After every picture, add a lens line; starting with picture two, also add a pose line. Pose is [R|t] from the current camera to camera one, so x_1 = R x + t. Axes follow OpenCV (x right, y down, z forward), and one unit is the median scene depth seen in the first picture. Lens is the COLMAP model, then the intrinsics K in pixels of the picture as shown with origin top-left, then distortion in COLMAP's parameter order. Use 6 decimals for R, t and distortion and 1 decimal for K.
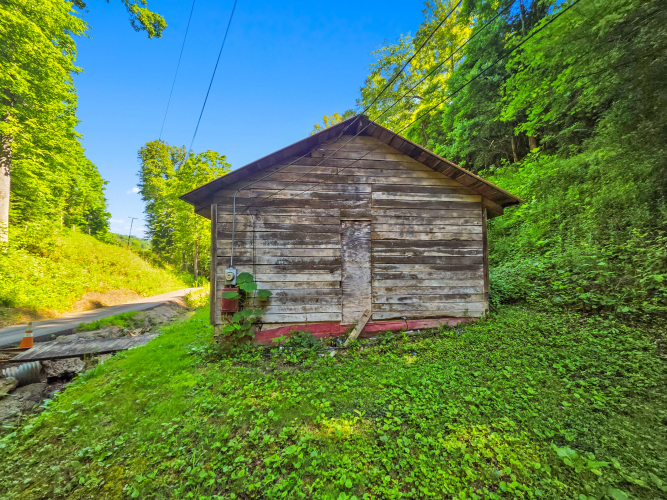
lens RADIAL K [[282.7, 0, 330.9], [0, 282.7, 247.4], [0, 0, 1]] dist [0.000977, 0.000036]
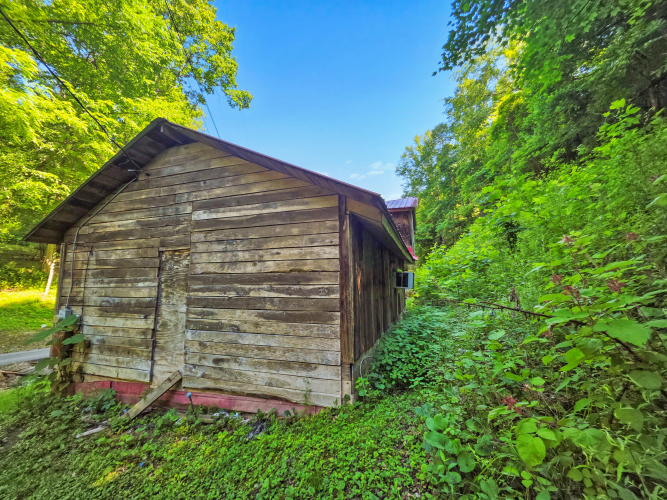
lens RADIAL K [[282.7, 0, 330.9], [0, 282.7, 247.4], [0, 0, 1]] dist [0.000977, 0.000036]
pose [[0.899593, -0.065216, -0.431833, 0.807260], [0.026772, 0.995163, -0.094518, -0.018052], [0.435908, 0.073467, 0.896988, 0.485622]]
